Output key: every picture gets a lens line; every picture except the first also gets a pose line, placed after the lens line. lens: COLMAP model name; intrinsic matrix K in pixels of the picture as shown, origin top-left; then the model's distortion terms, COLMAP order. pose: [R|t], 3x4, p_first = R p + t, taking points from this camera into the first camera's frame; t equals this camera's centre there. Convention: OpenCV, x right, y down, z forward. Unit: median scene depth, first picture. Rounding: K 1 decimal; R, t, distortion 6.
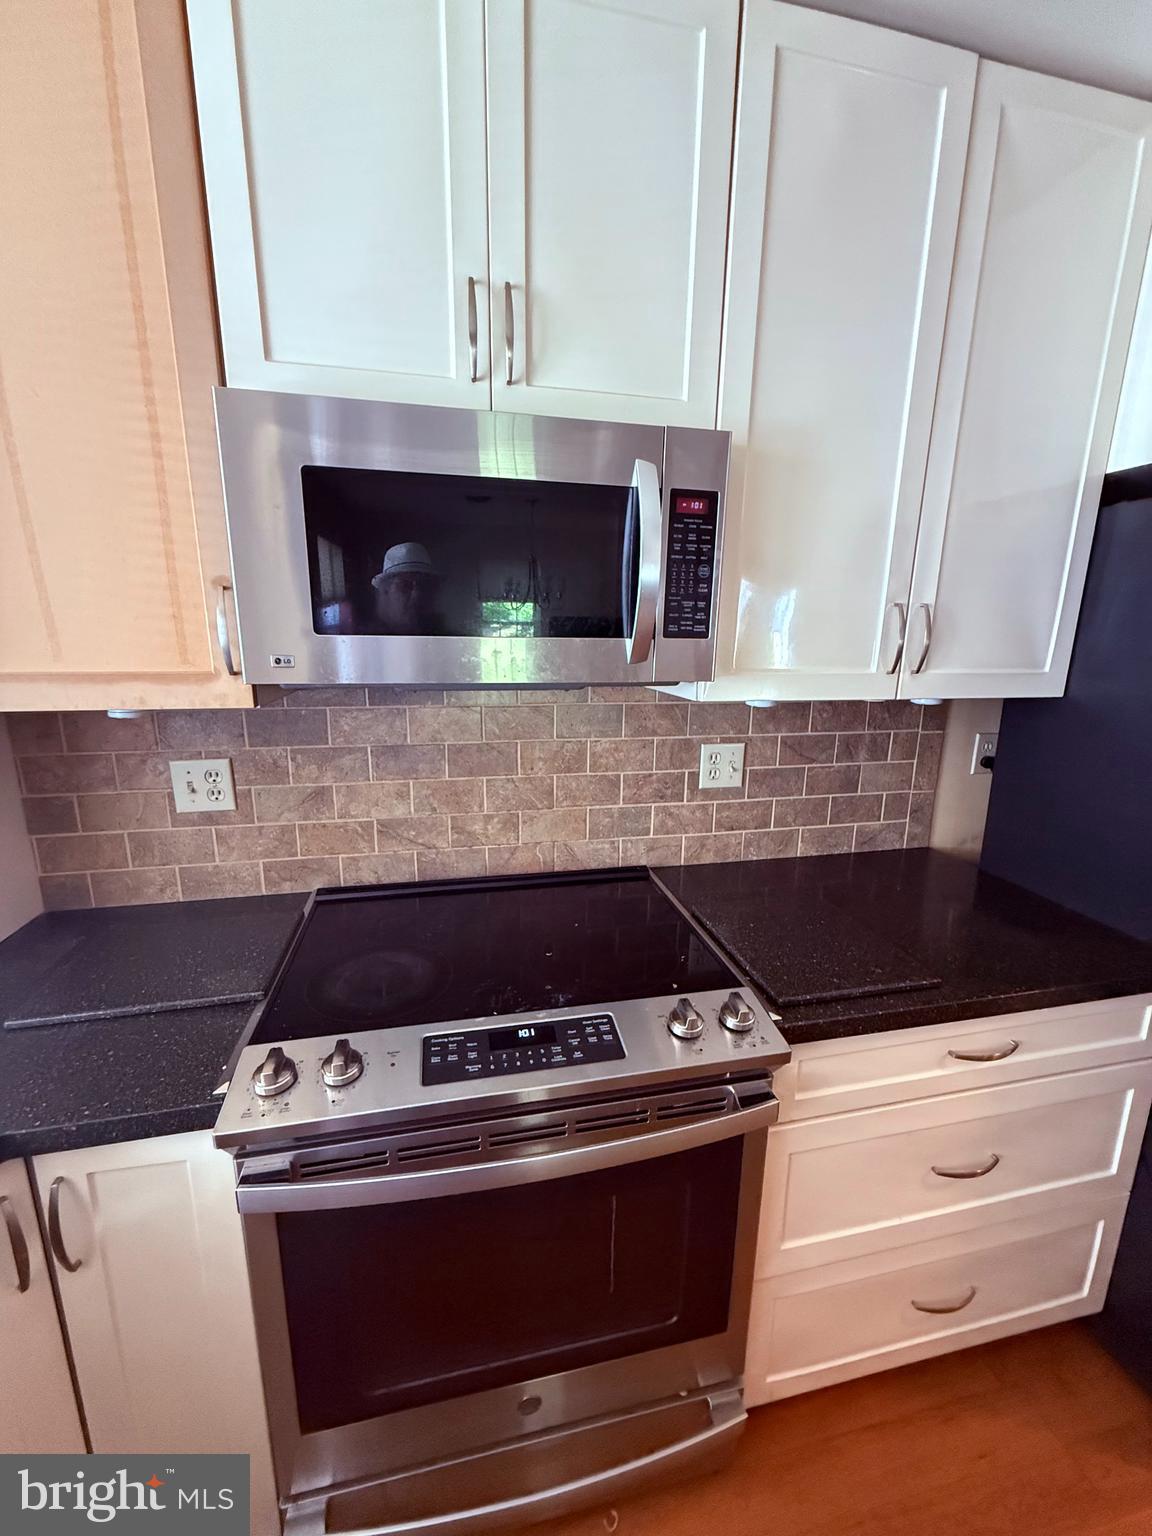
lens RADIAL K [[615.2, 0, 578.1], [0, 615.2, 765.6], [0, 0, 1]] dist [-0.001045, 0.000325]
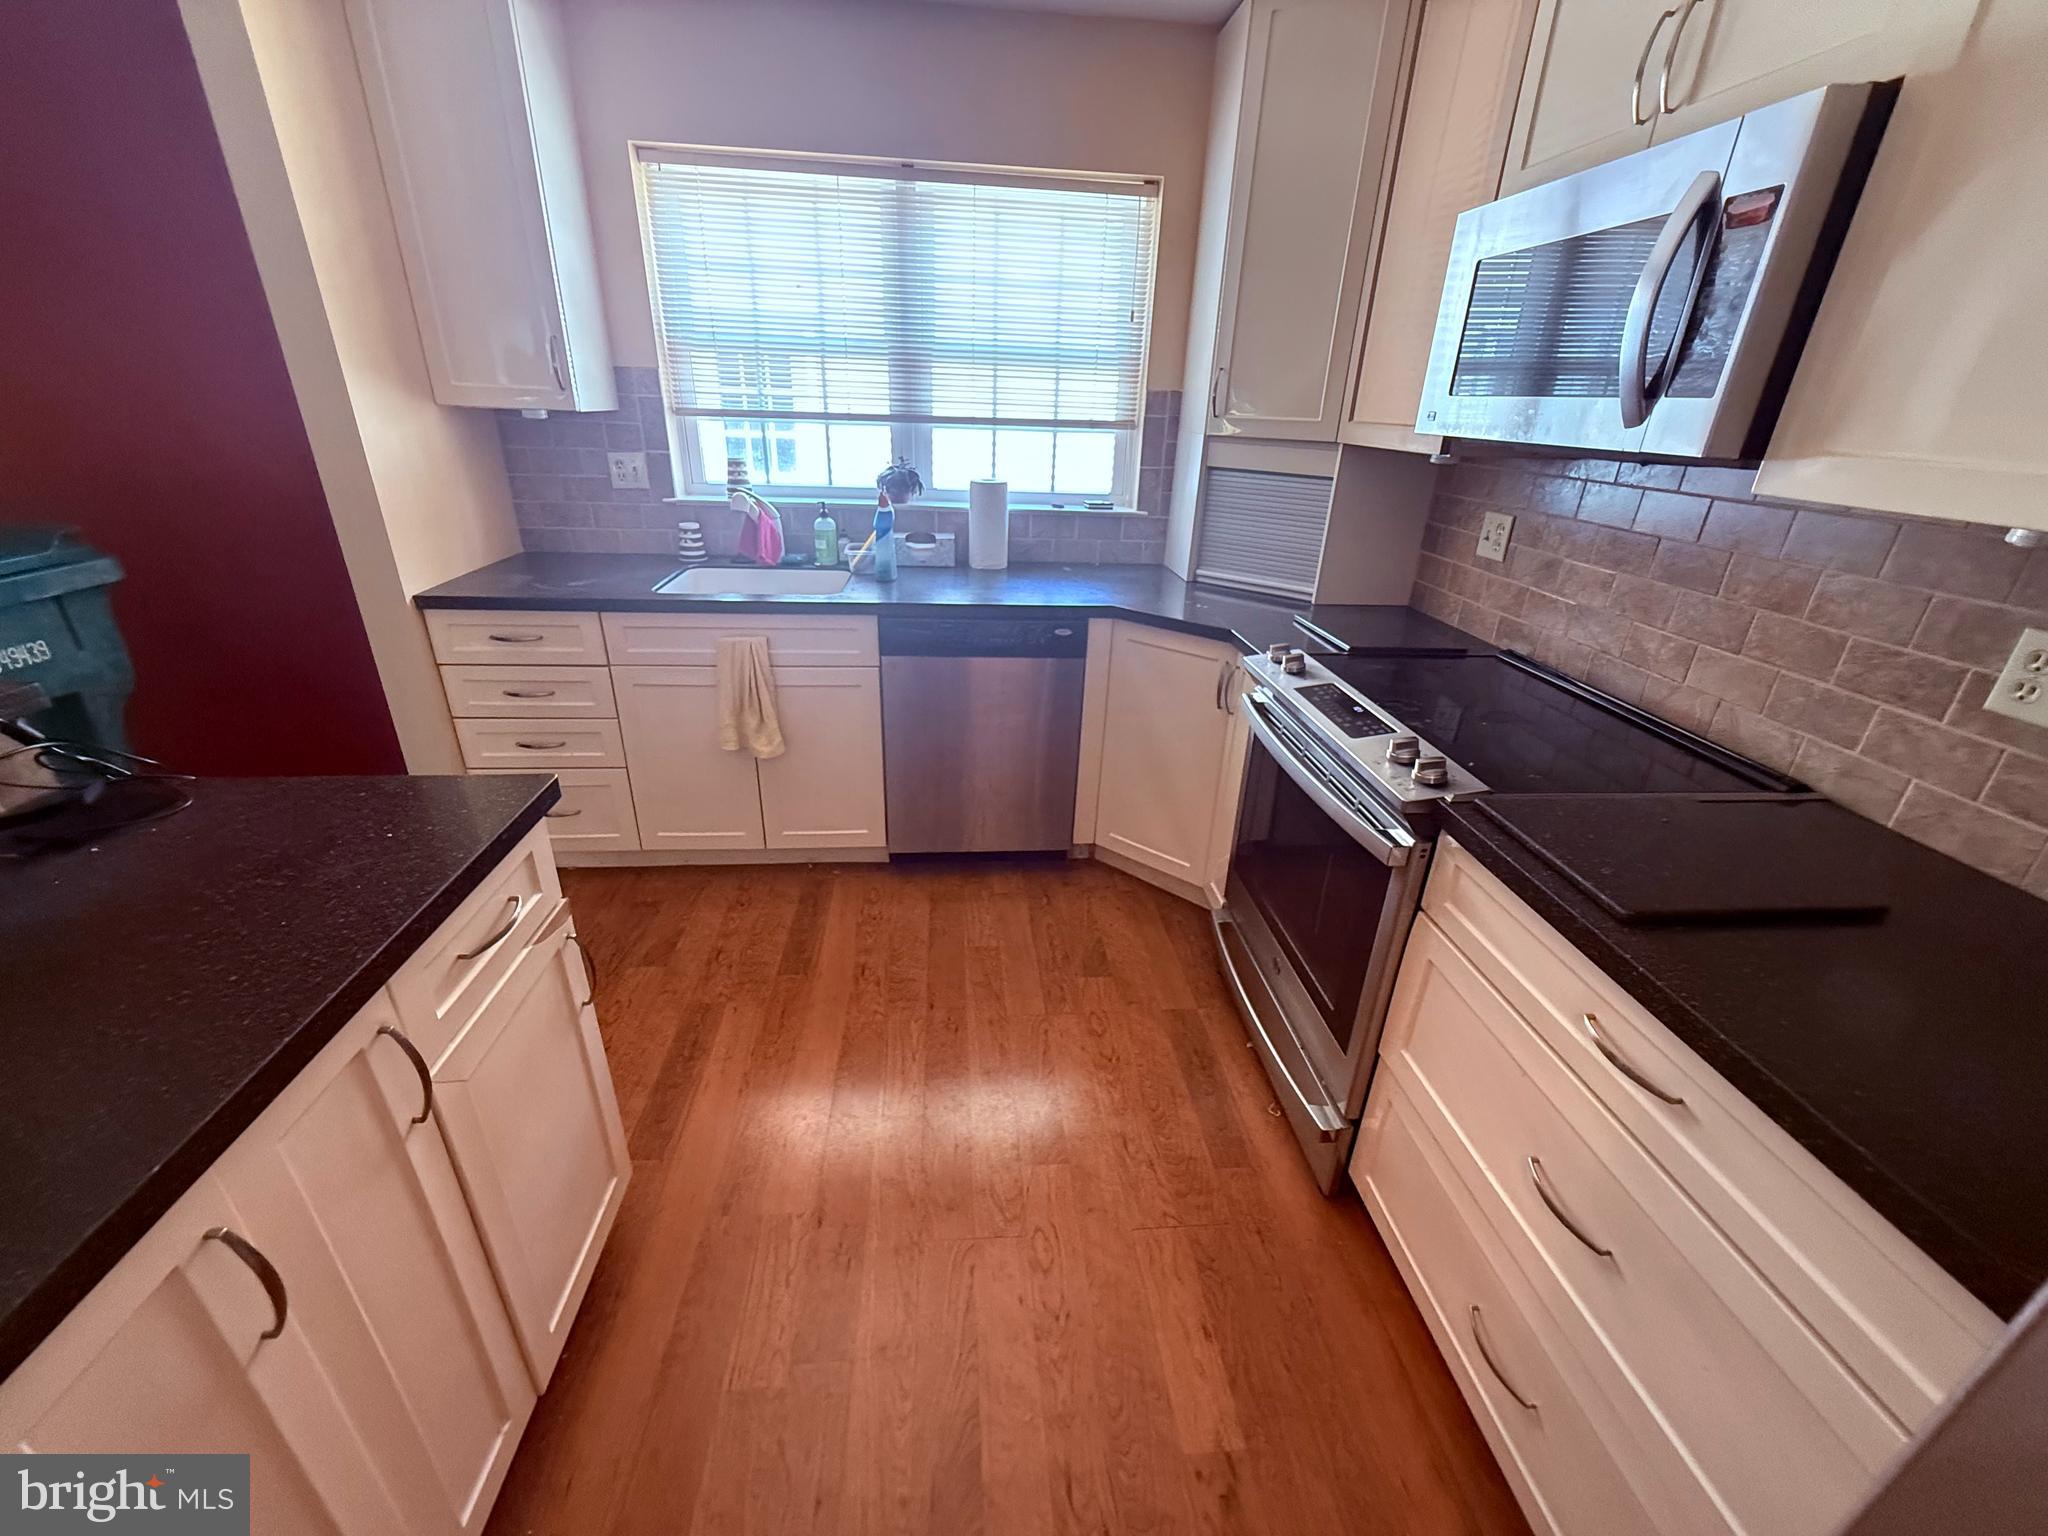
lens RADIAL K [[820.3, 0, 1028.9], [0, 820.3, 769.0], [0, 0, 1]] dist [-0.001045, 0.000325]
pose [[-0.126801, 0.394917, -0.909924, 1.029776], [-0.245650, 0.876252, 0.414534, -0.009403], [0.961029, 0.276087, -0.014098, 0.227456]]
